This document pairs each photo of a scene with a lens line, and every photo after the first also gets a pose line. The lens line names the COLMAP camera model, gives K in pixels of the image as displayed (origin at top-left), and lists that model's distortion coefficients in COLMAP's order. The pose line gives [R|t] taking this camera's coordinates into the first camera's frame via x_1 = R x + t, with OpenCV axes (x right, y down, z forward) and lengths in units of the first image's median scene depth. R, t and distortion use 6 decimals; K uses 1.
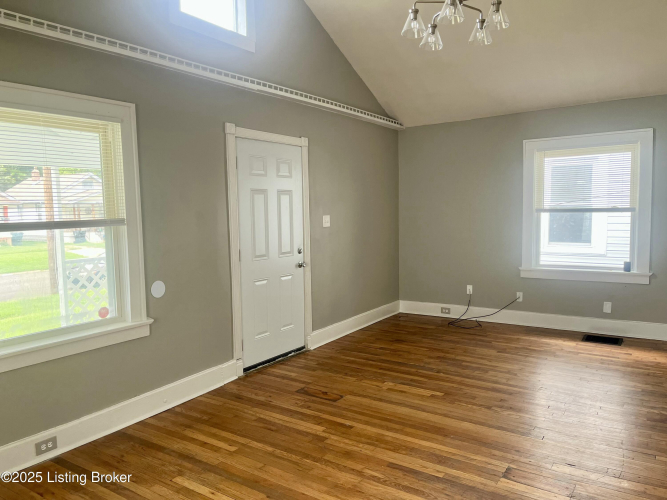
lens RADIAL K [[500.7, 0, 331.8], [0, 500.7, 263.7], [0, 0, 1]] dist [0.024485, -0.001308]
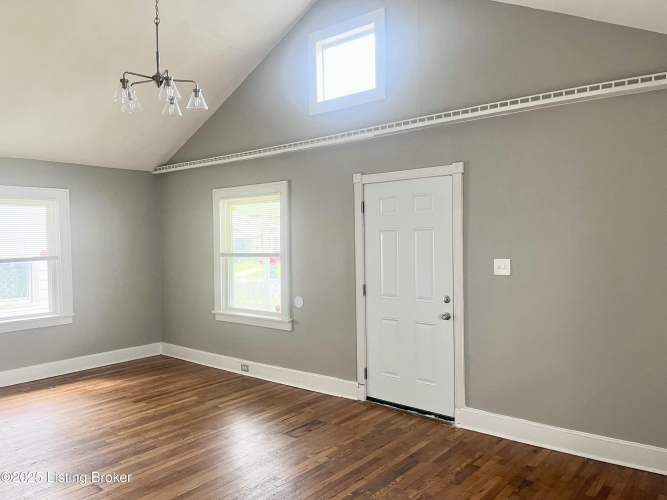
lens RADIAL K [[509.1, 0, 330.8], [0, 509.1, 254.4], [0, 0, 1]] dist [0.024312, -0.004067]
pose [[-0.097248, 0.051099, -0.993948, 1.012868], [-0.096360, 0.993506, 0.060504, -0.169554], [0.990584, 0.101661, -0.091692, 1.118126]]
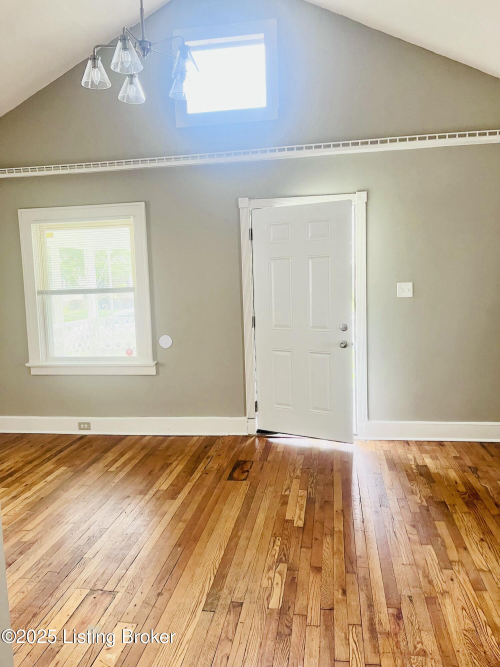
lens RADIAL K [[500.7, 0, 250.0], [0, 500.7, 333.5], [0, 0, 1]] dist [0.024485, -0.001308]
pose [[0.424627, 0.105081, -0.899249, 0.835352], [-0.078492, 0.993775, 0.079063, -0.082138], [0.901959, 0.037012, 0.430232, 0.591385]]
